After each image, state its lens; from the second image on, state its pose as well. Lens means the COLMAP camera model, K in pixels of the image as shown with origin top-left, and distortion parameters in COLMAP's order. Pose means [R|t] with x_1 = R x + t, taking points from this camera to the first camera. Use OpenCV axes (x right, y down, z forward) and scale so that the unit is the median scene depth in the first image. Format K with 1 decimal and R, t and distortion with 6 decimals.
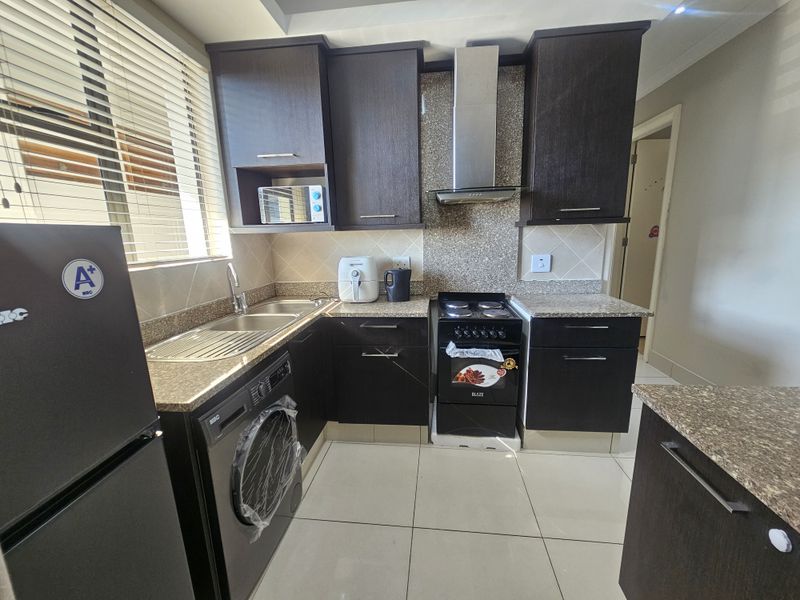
lens RADIAL K [[326.0, 0, 400.6], [0, 326.0, 299.5], [0, 0, 1]] dist [-0.005521, -0.000488]
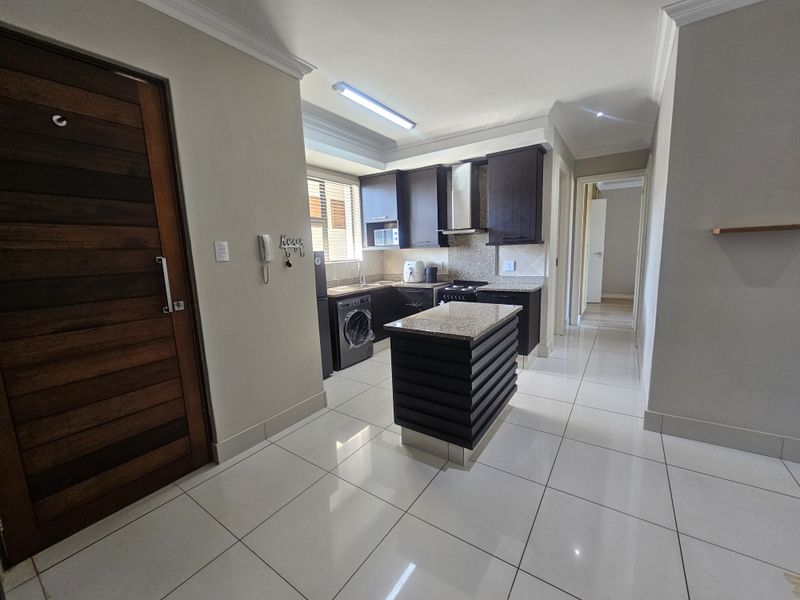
lens RADIAL K [[326.0, 0, 401.8], [0, 326.0, 298.4], [0, 0, 1]] dist [-0.005521, -0.000488]
pose [[0.882286, 0.065316, -0.466161, 0.838698], [-0.081439, 0.996573, -0.014502, 0.153967], [0.463616, 0.050759, 0.884581, -0.924754]]
